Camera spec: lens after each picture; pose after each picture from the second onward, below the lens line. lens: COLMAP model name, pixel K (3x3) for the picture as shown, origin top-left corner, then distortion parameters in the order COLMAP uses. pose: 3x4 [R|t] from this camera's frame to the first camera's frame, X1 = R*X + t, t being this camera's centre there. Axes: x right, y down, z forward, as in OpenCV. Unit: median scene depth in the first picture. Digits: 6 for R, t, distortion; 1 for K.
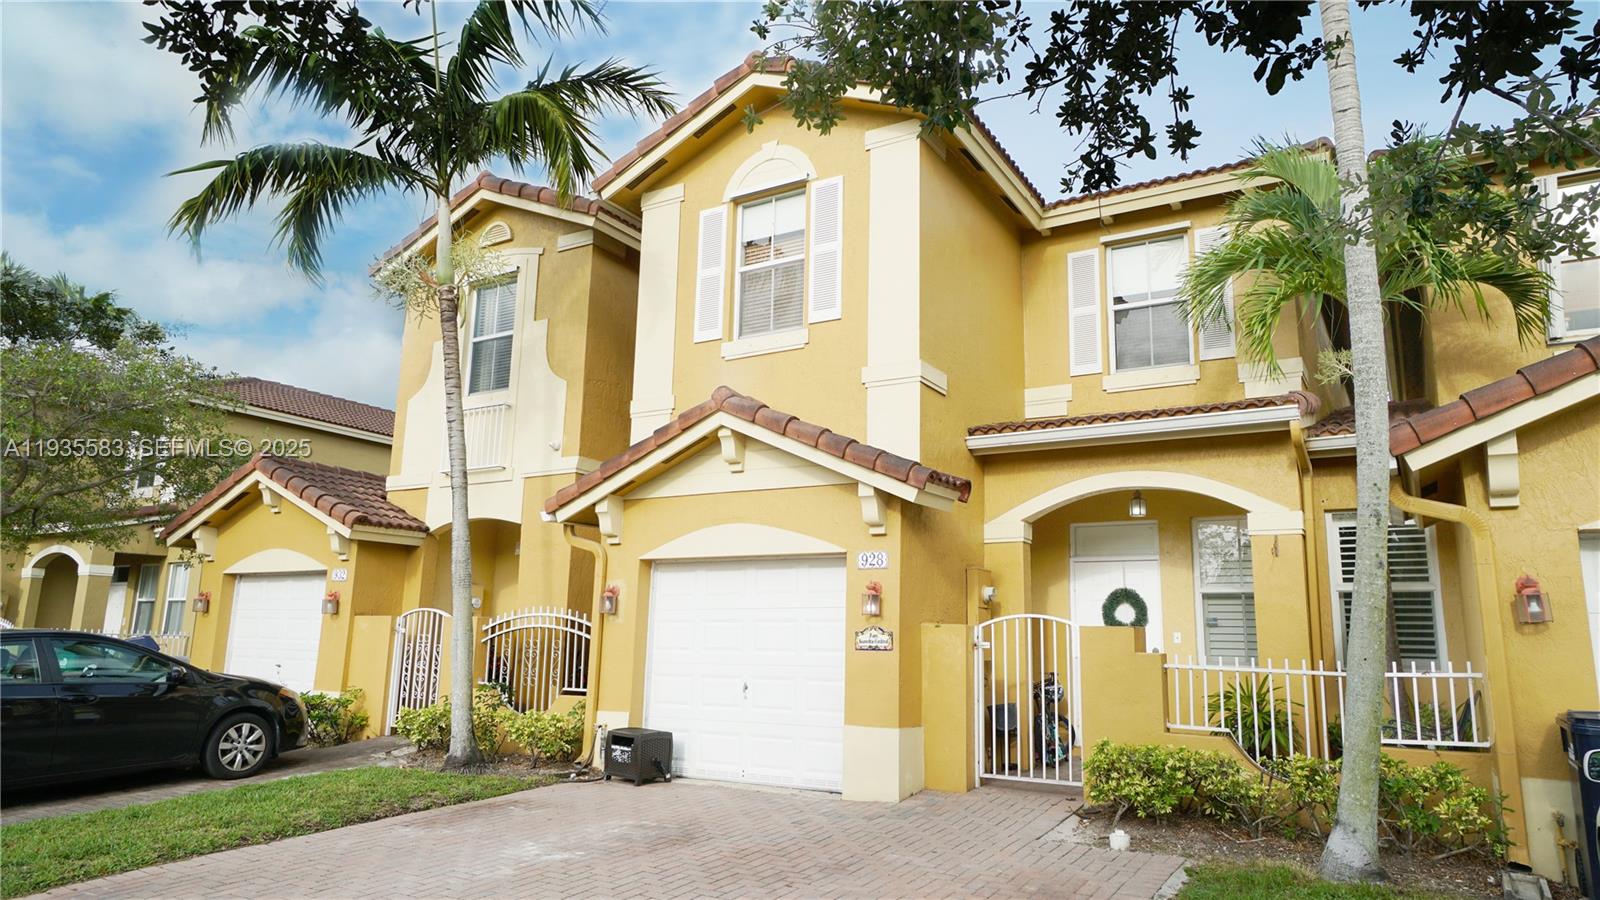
lens RADIAL K [[1025.0, 0, 800.0], [0, 1025.0, 450.0], [0, 0, 1]] dist [0.000636, 0.001104]
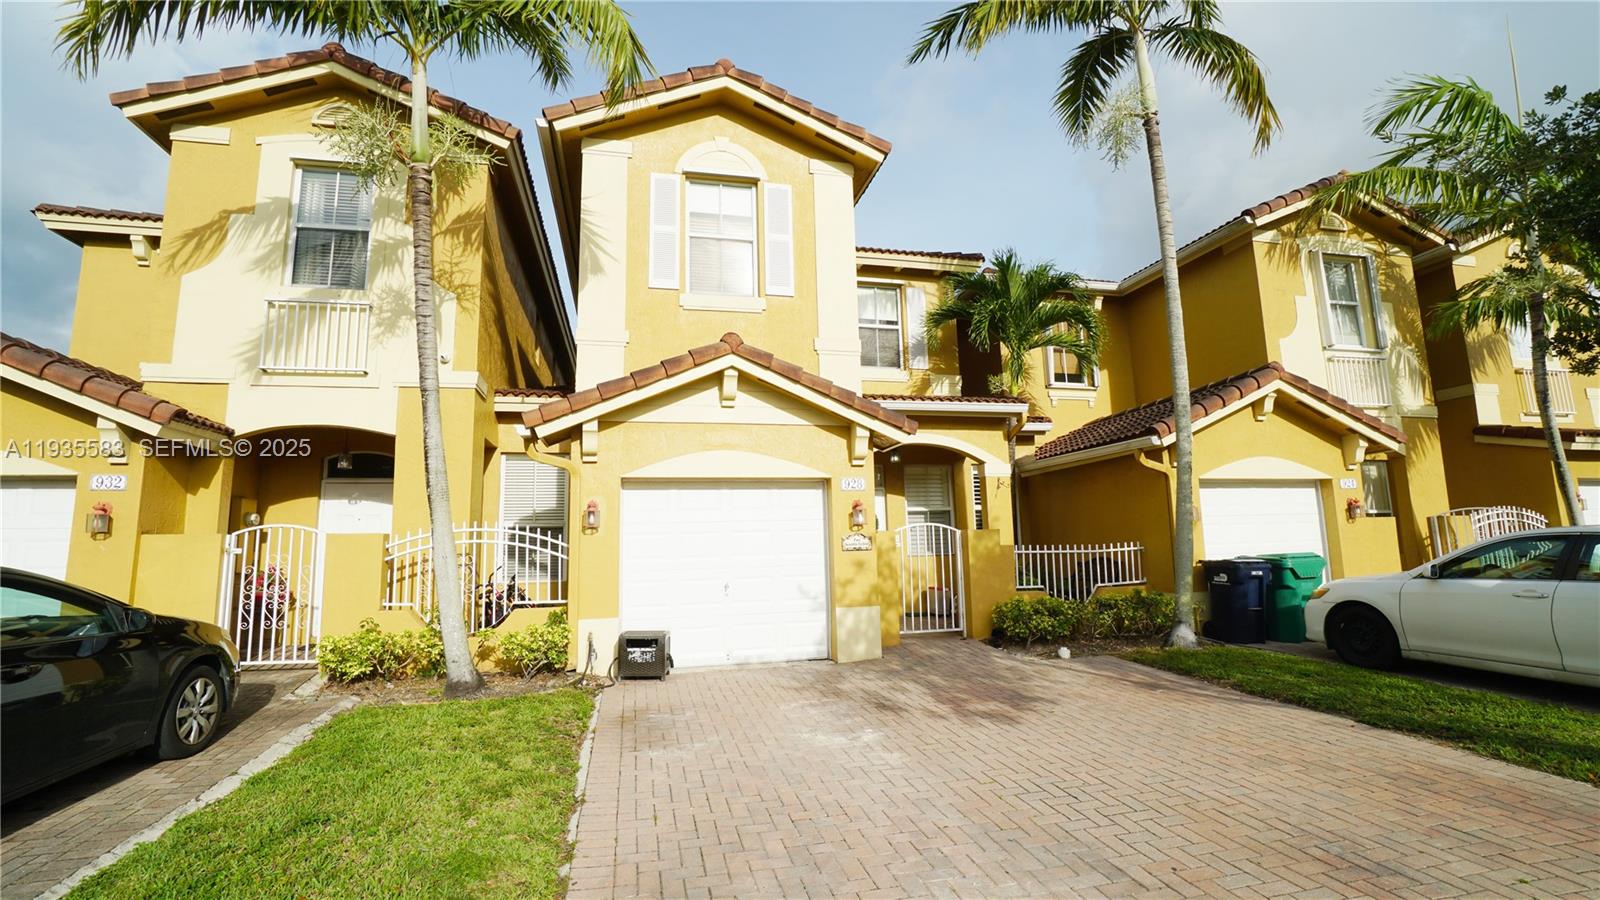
lens RADIAL K [[704.2, 0, 787.7], [0, 704.2, 453.6], [0, 0, 1]] dist [-0.046024, -0.000568]
pose [[0.712678, 0.060955, 0.698838, -0.554397], [-0.094261, 0.995504, 0.009297, 0.058806], [-0.695129, -0.072499, 0.715220, 0.353327]]
